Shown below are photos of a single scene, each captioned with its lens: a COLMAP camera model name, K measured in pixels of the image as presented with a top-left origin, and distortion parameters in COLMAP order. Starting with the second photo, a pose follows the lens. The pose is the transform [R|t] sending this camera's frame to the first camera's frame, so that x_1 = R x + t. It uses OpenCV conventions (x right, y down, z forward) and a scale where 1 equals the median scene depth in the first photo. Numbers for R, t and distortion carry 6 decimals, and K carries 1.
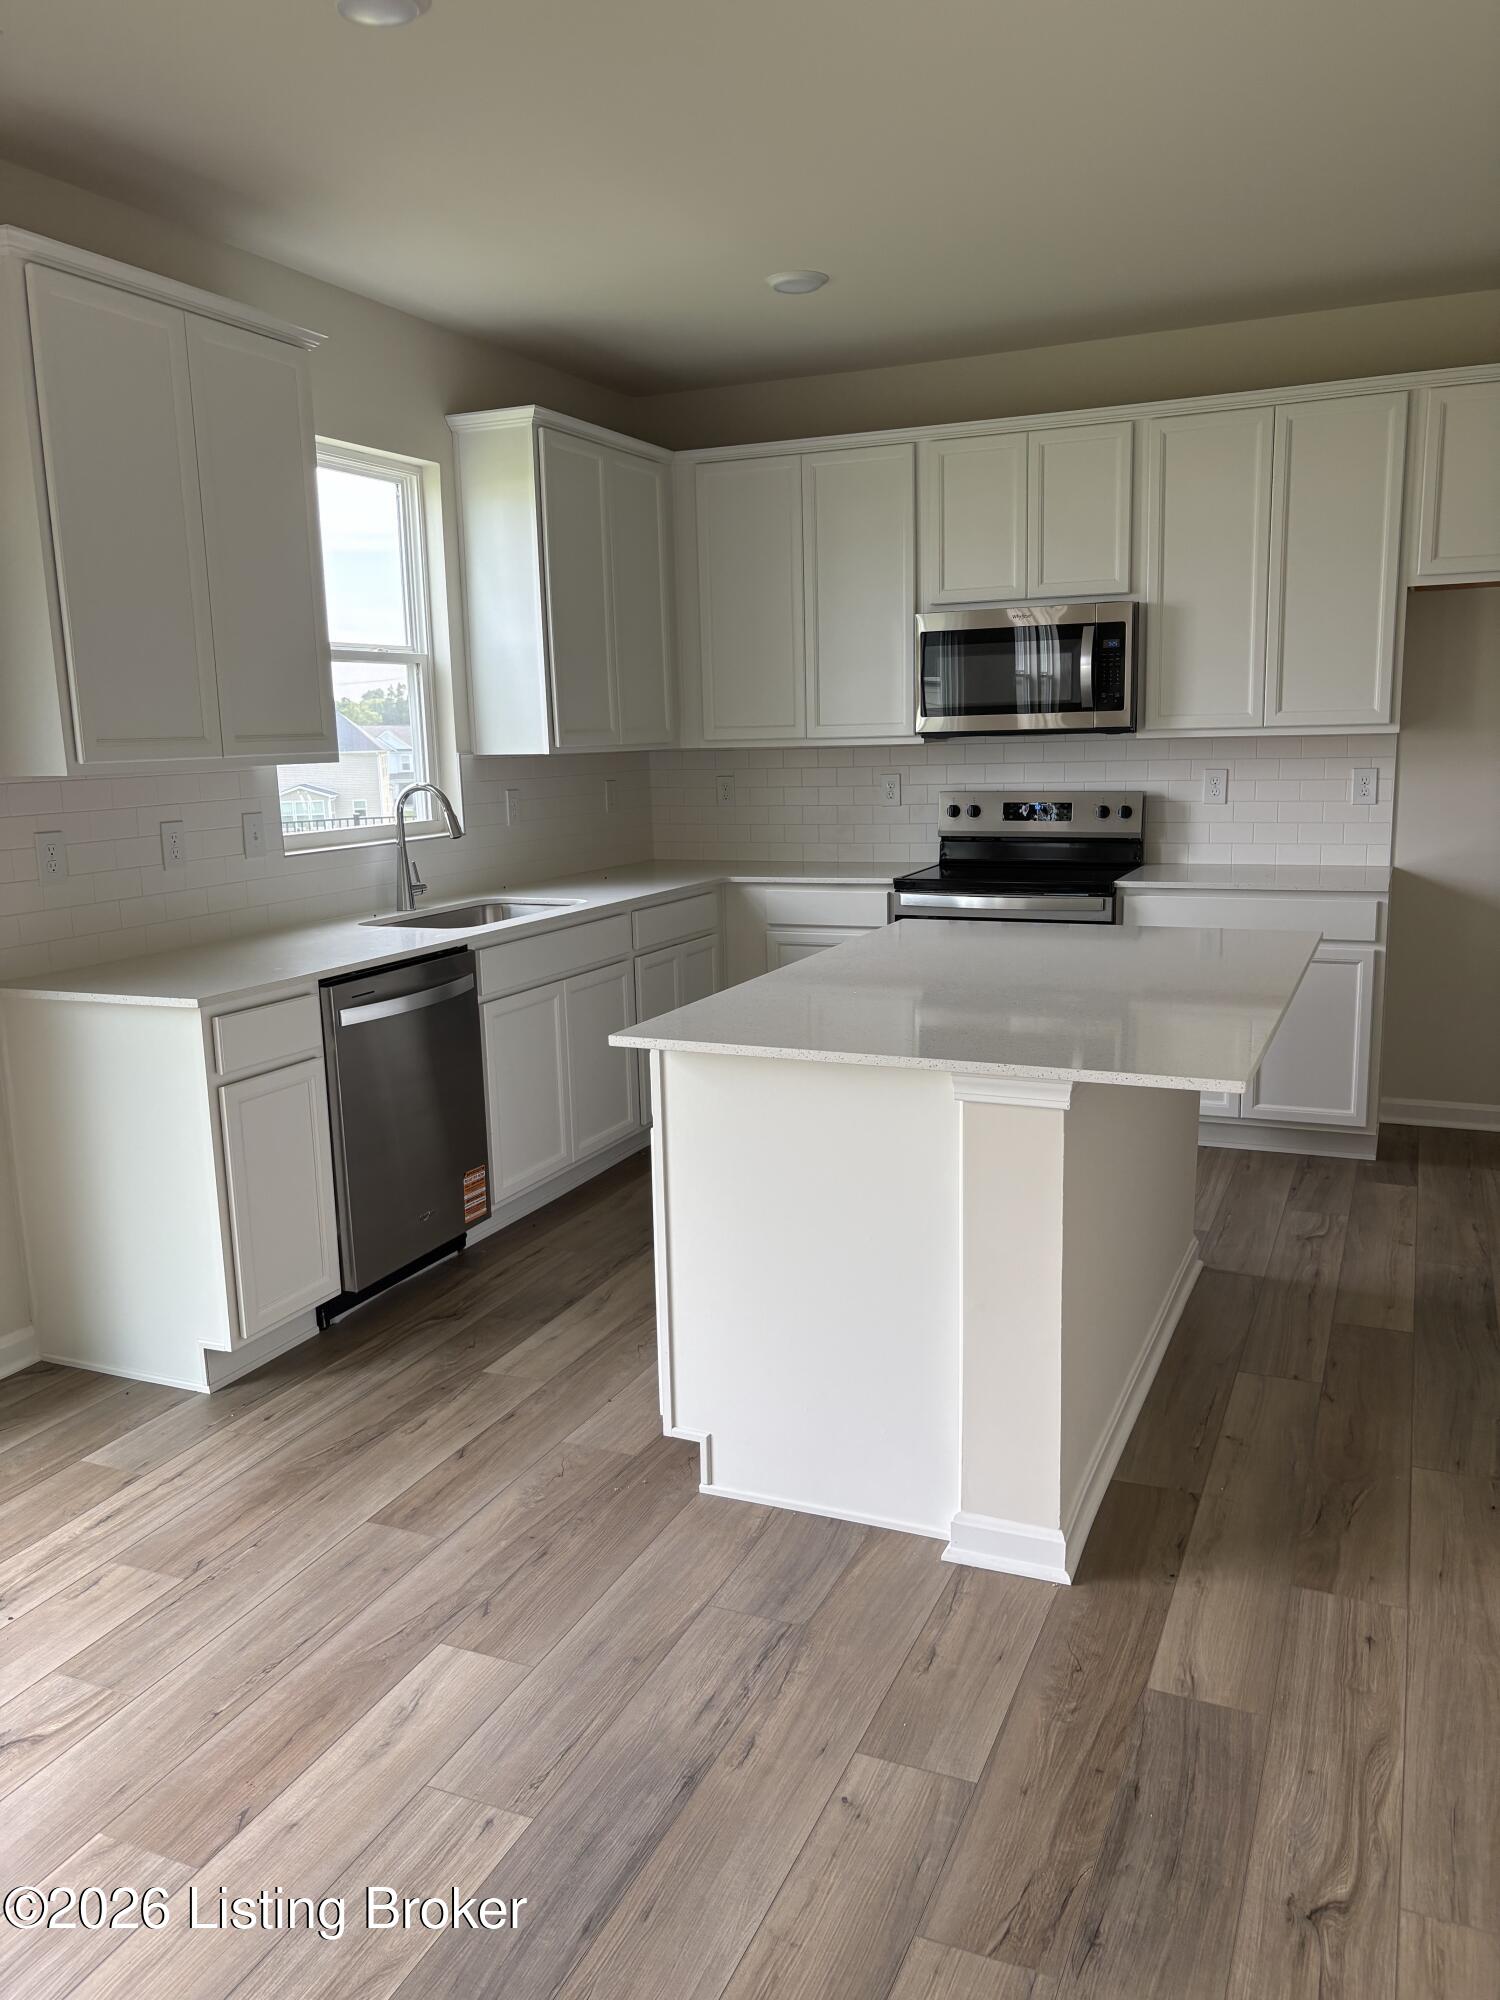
lens RADIAL K [[1528.4, 0, 719.8], [0, 1528.4, 1032.9], [0, 0, 1]] dist [0.002327, -0.000955]
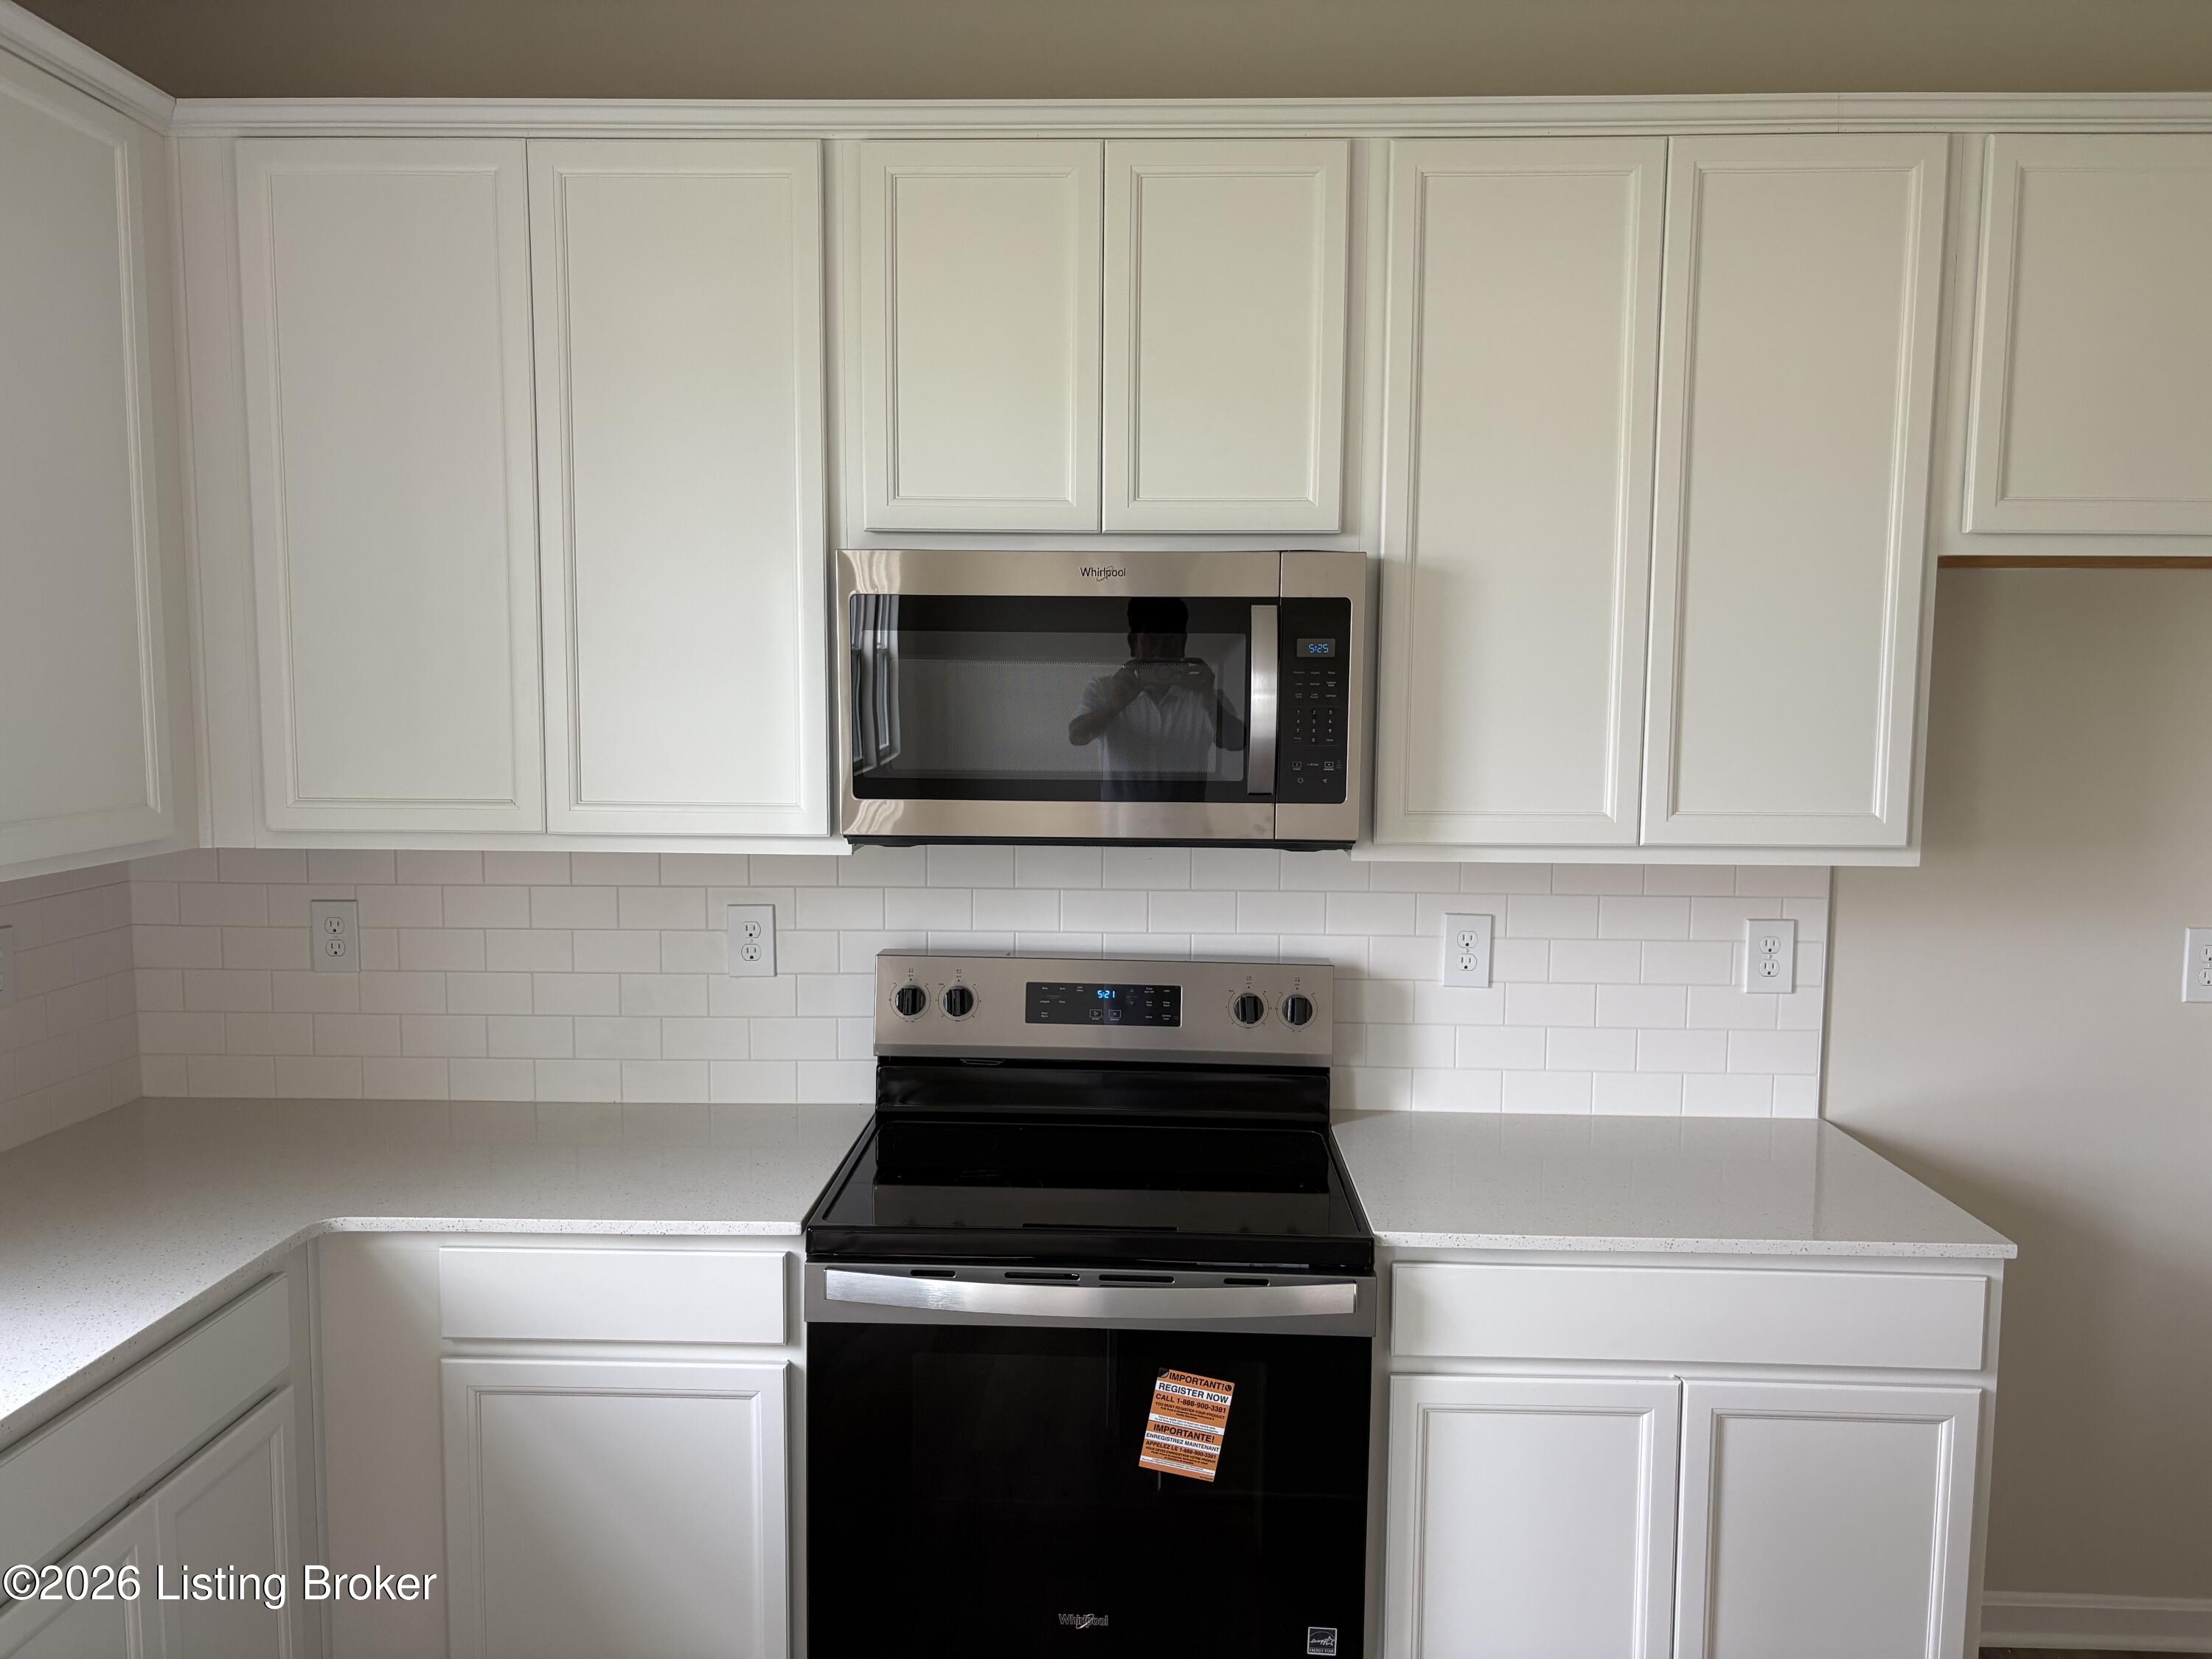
lens RADIAL K [[1686.5, 0, 1108.8], [0, 1686.5, 854.0], [0, 0, 1]] dist [0.033871, -0.003650]
pose [[0.922613, -0.004314, 0.385703, 0.024766], [0.043334, 0.994766, -0.092531, -0.169587], [-0.383285, 0.102084, 0.917971, 0.647212]]
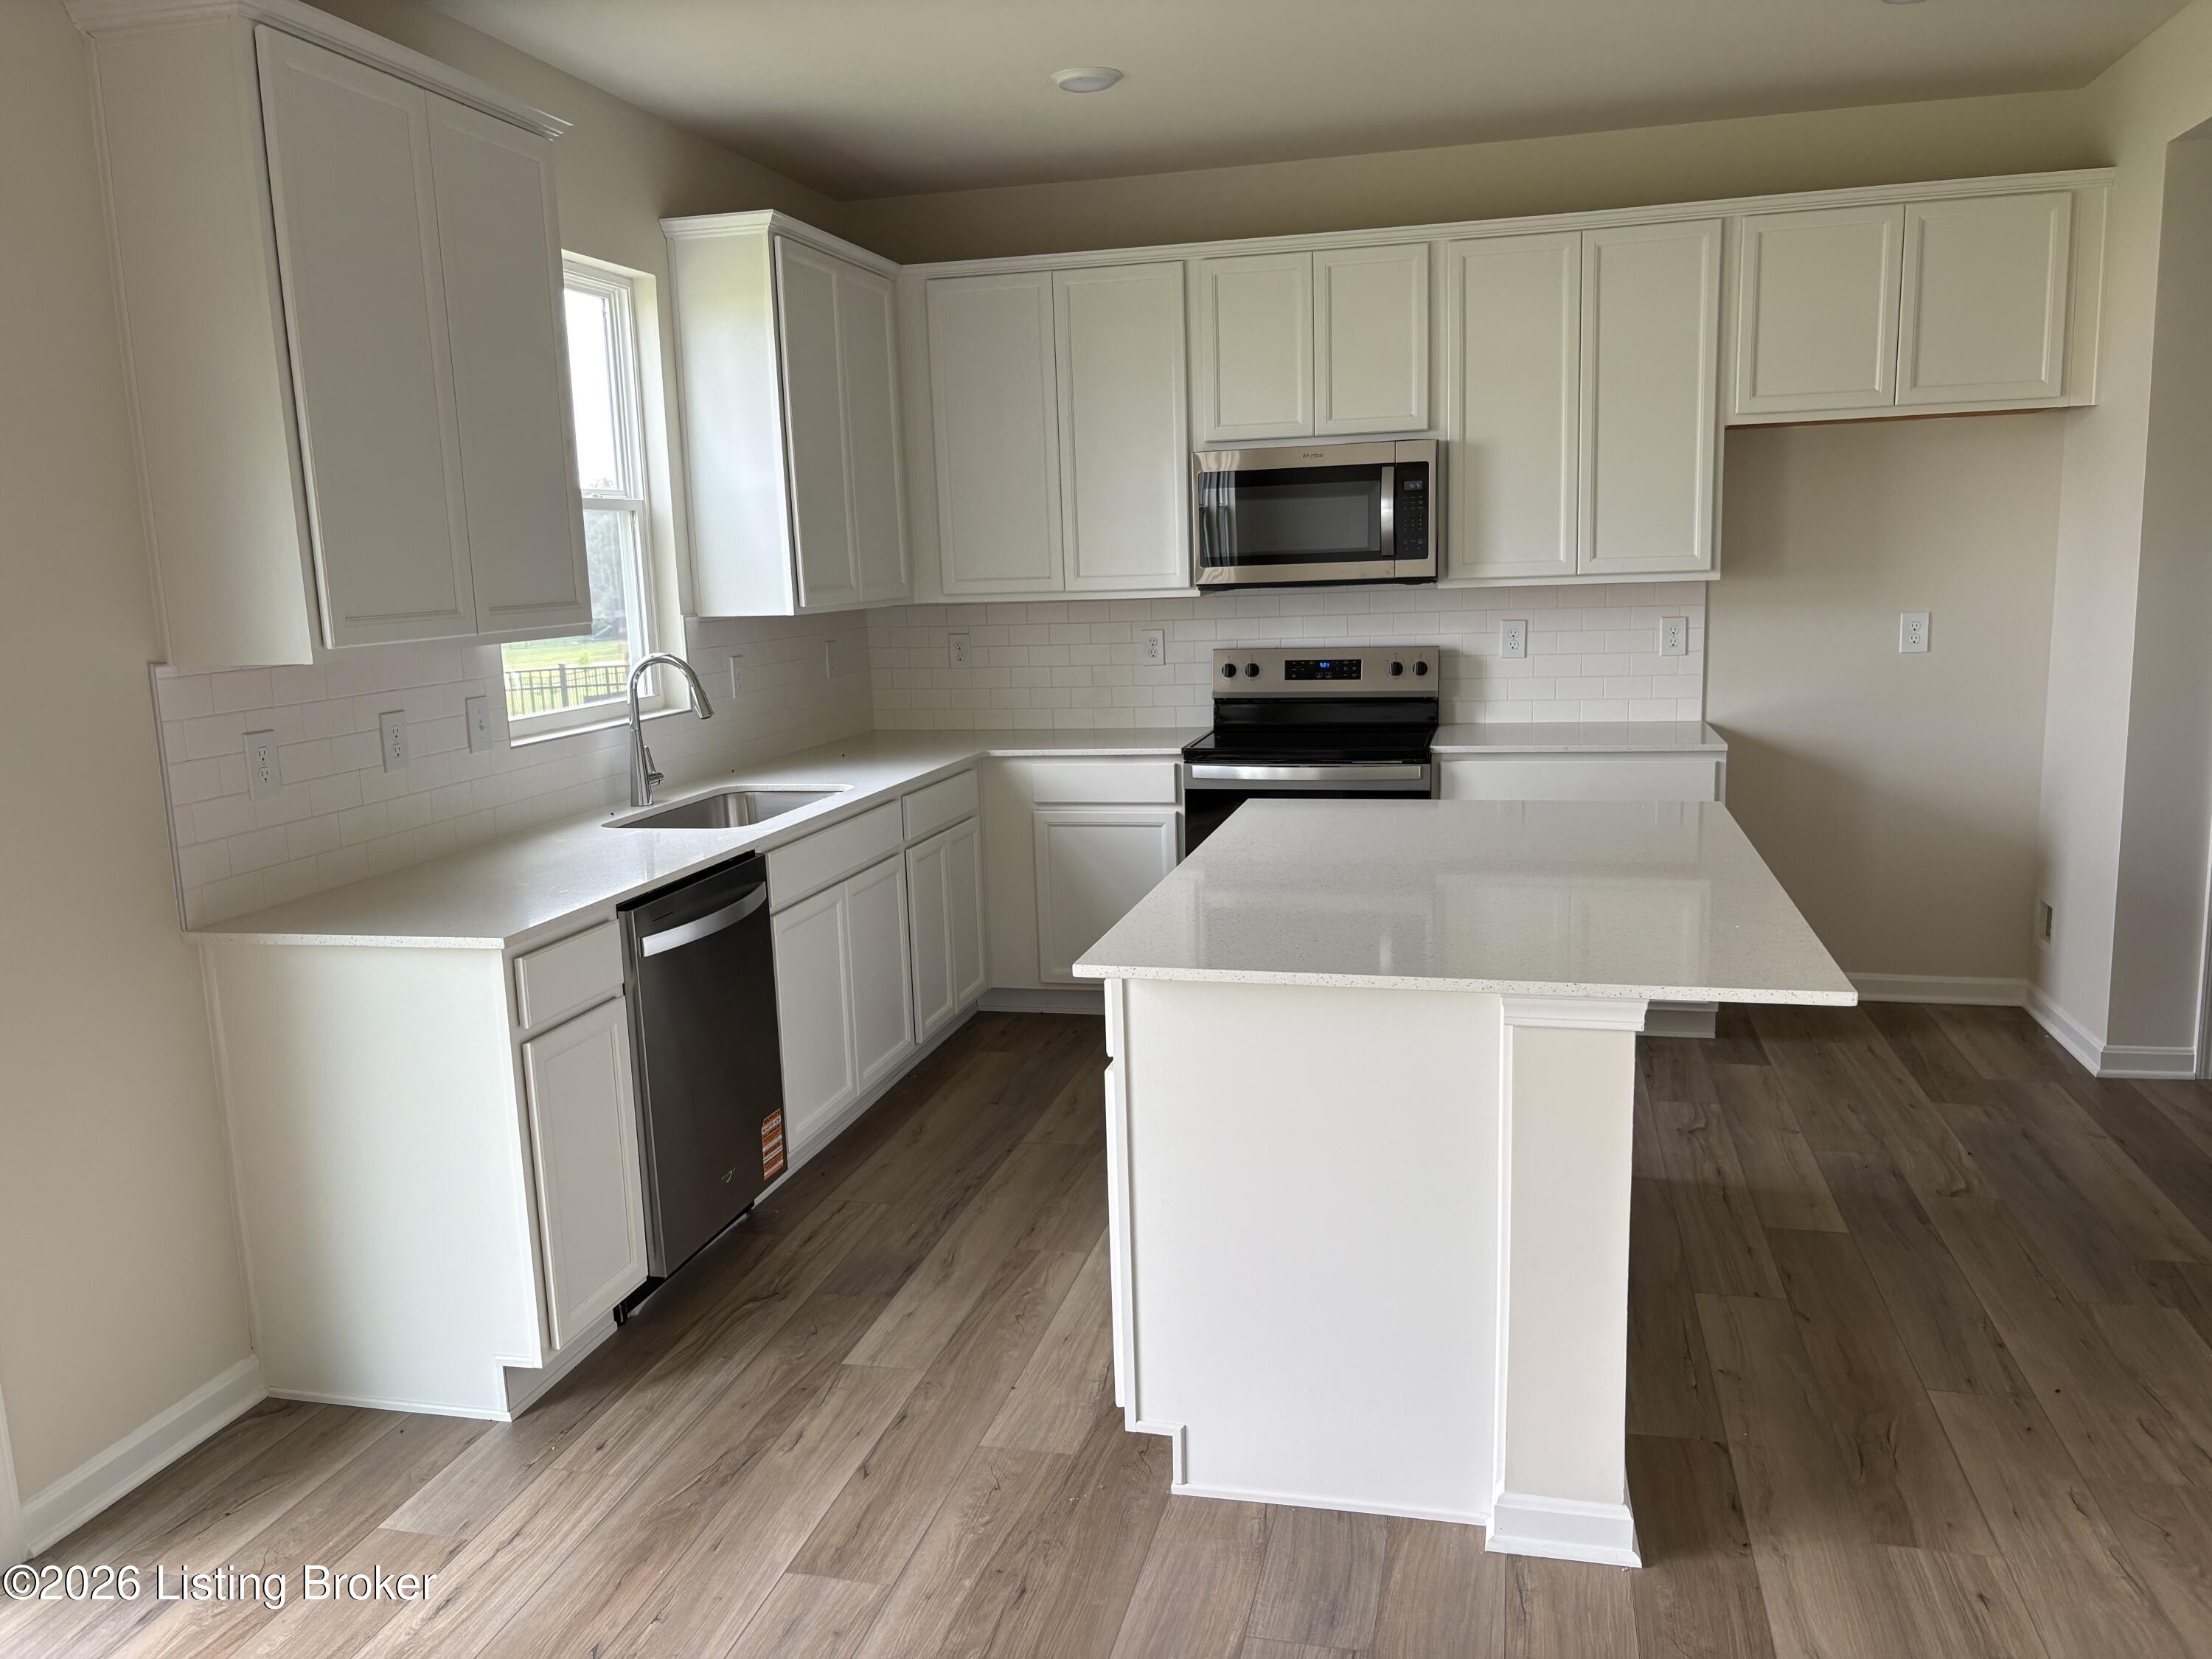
lens RADIAL K [[1707.4, 0, 1070.1], [0, 1707.4, 868.4], [0, 0, 1]] dist [0.009021, 0.002184]
pose [[0.985274, -0.039259, 0.166413, -0.132940], [0.042349, 0.998989, -0.015061, -0.022043], [-0.165653, 0.021886, 0.985941, 0.039521]]
